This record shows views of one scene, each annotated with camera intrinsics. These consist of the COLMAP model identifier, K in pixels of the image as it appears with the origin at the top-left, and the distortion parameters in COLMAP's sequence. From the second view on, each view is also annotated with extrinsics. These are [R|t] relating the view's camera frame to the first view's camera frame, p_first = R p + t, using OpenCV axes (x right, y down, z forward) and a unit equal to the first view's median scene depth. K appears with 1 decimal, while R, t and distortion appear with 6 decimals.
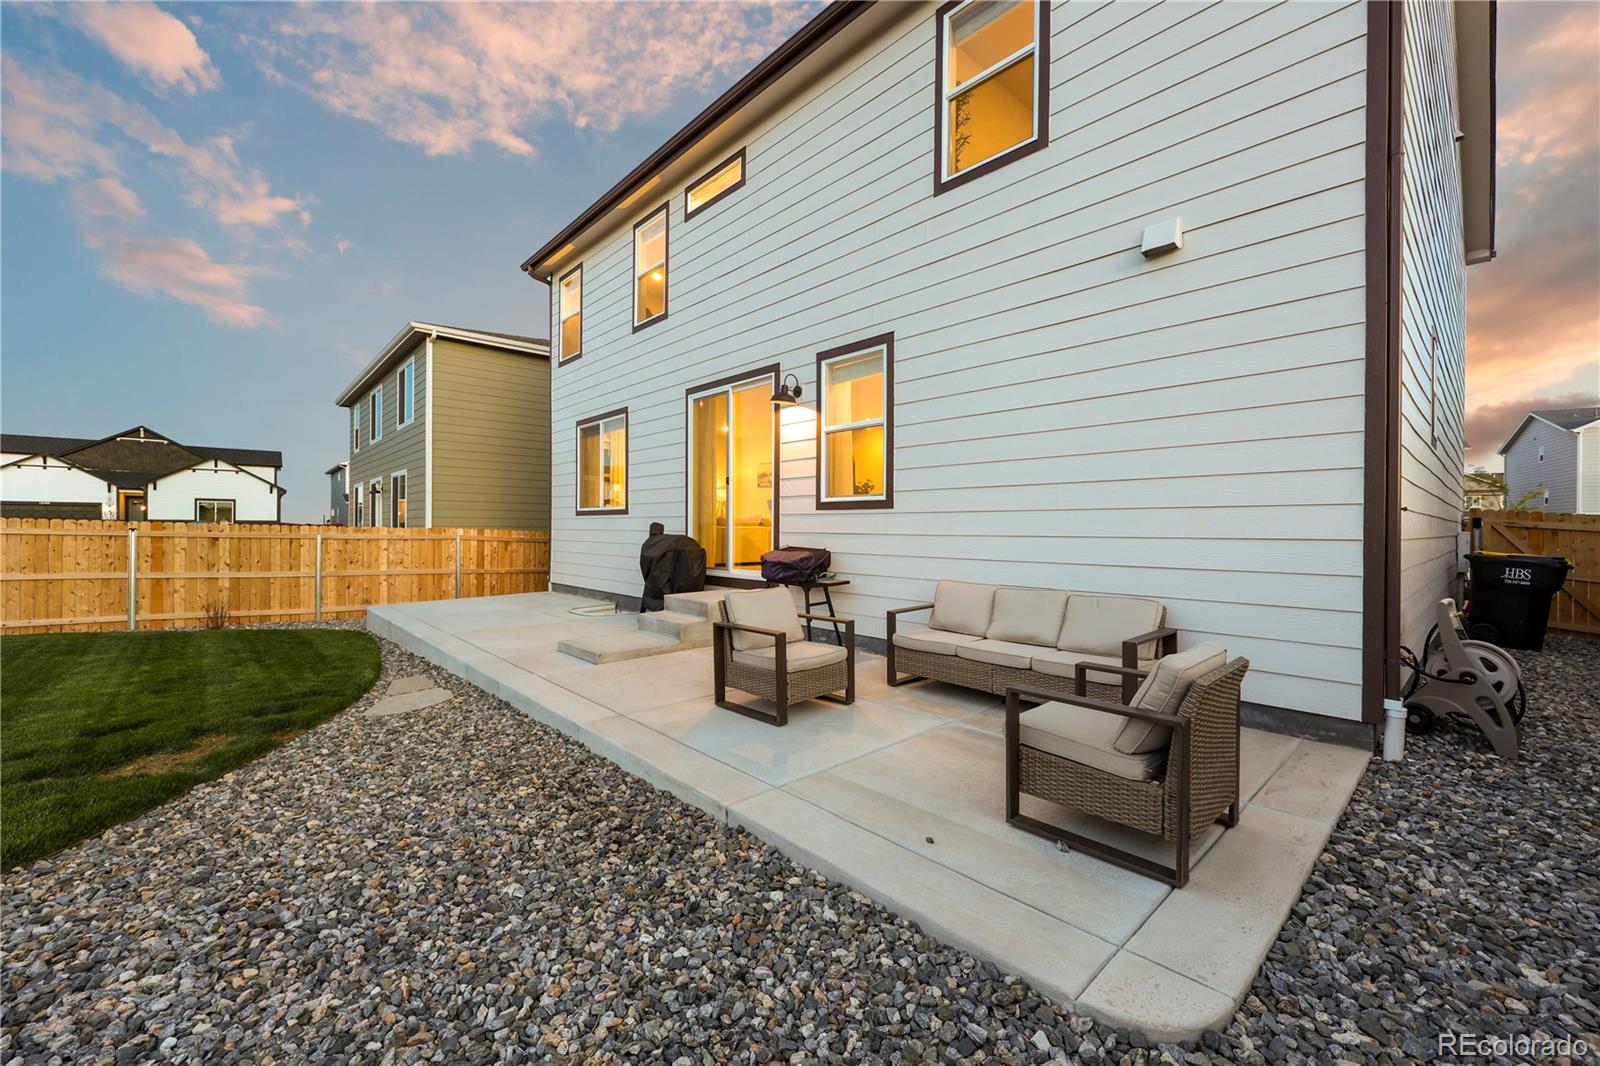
lens RADIAL K [[642.0, 0, 805.2], [0, 642.0, 527.0], [0, 0, 1]] dist [0.007351, -0.003233]
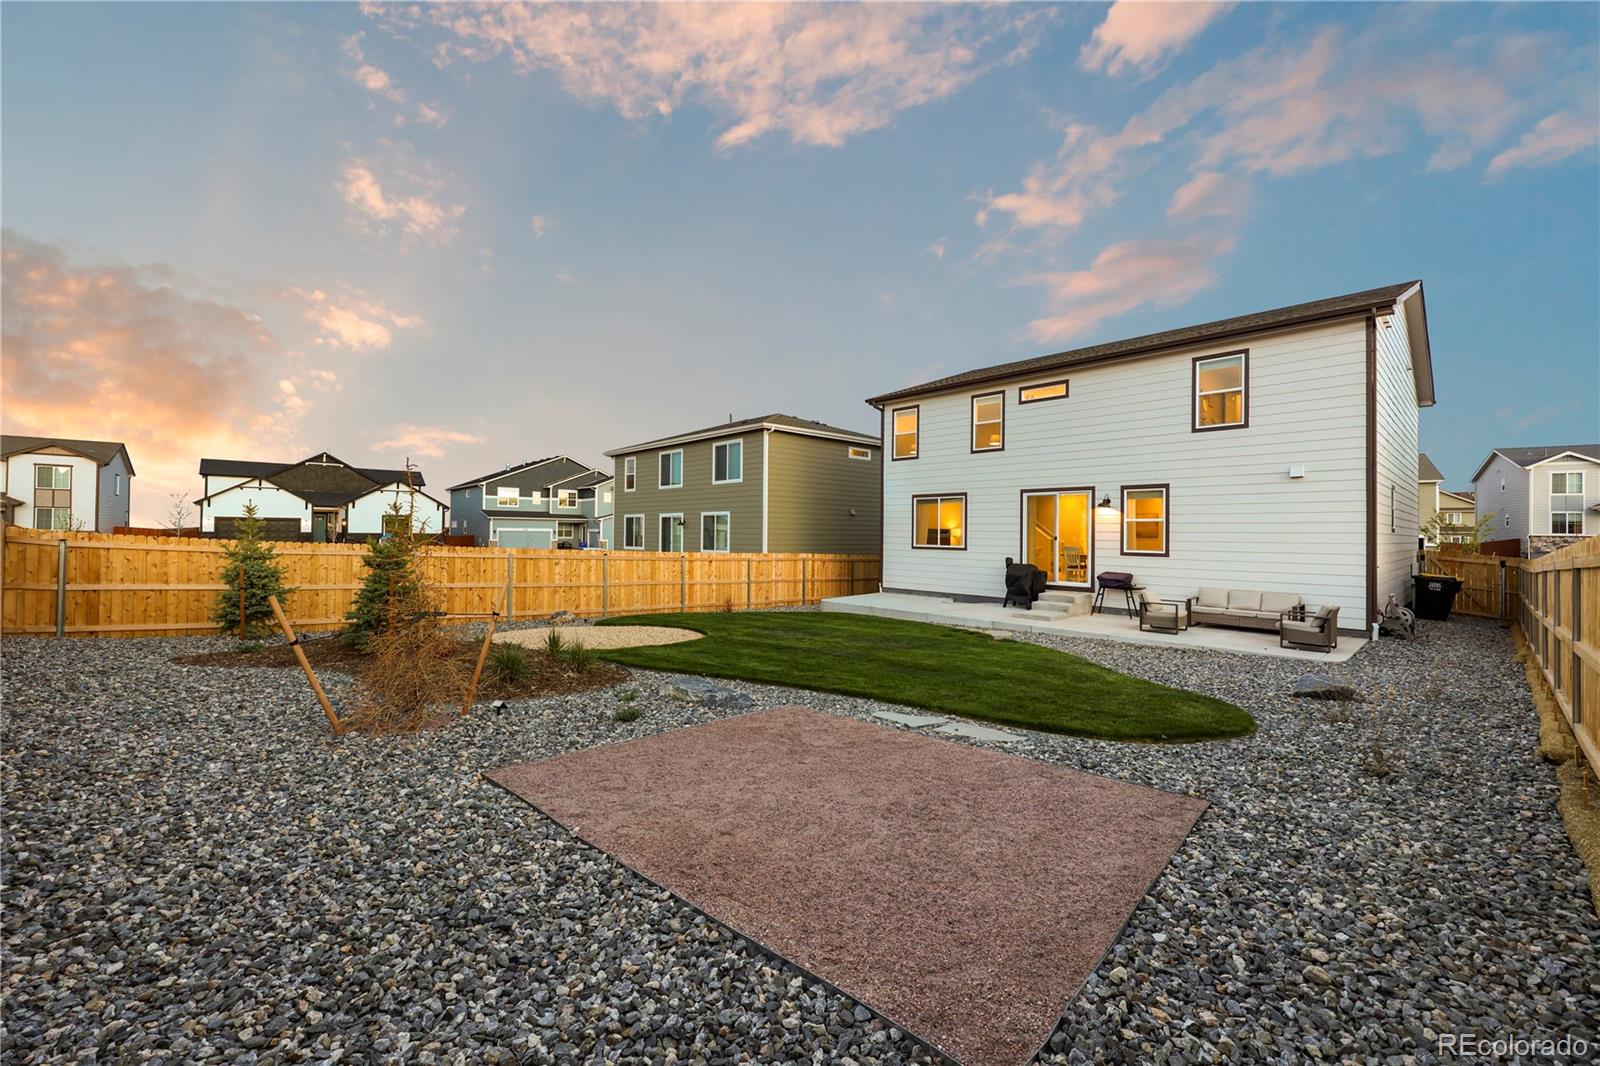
lens RADIAL K [[642.0, 0, 805.2], [0, 642.0, 527.0], [0, 0, 1]] dist [0.007351, -0.003233]
pose [[0.999948, 0.005423, 0.008590, -0.648878], [-0.005348, 0.999948, -0.008709, -0.059379], [-0.008636, 0.008663, 0.999925, -0.725912]]
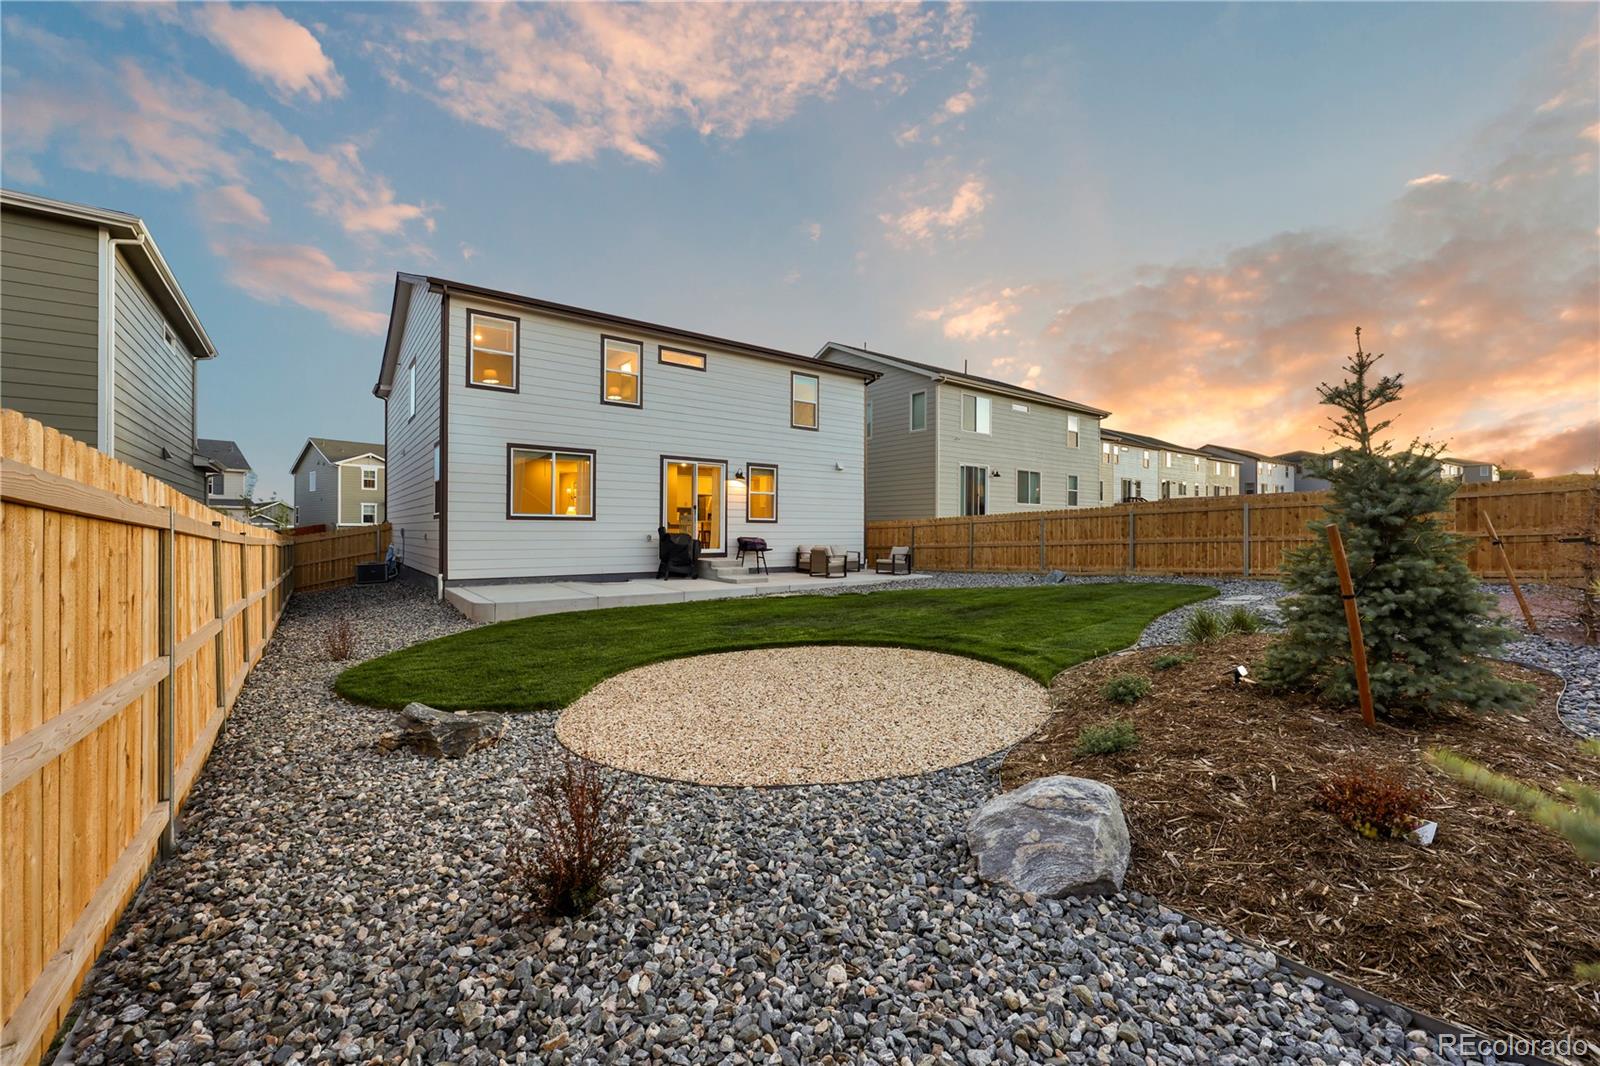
lens RADIAL K [[642.0, 0, 805.2], [0, 642.0, 527.0], [0, 0, 1]] dist [0.007351, -0.003233]
pose [[0.086067, -0.000777, 0.996289, -1.499253], [-0.005743, 0.999983, 0.001276, -0.008462], [-0.996273, -0.005831, 0.086061, 0.319134]]
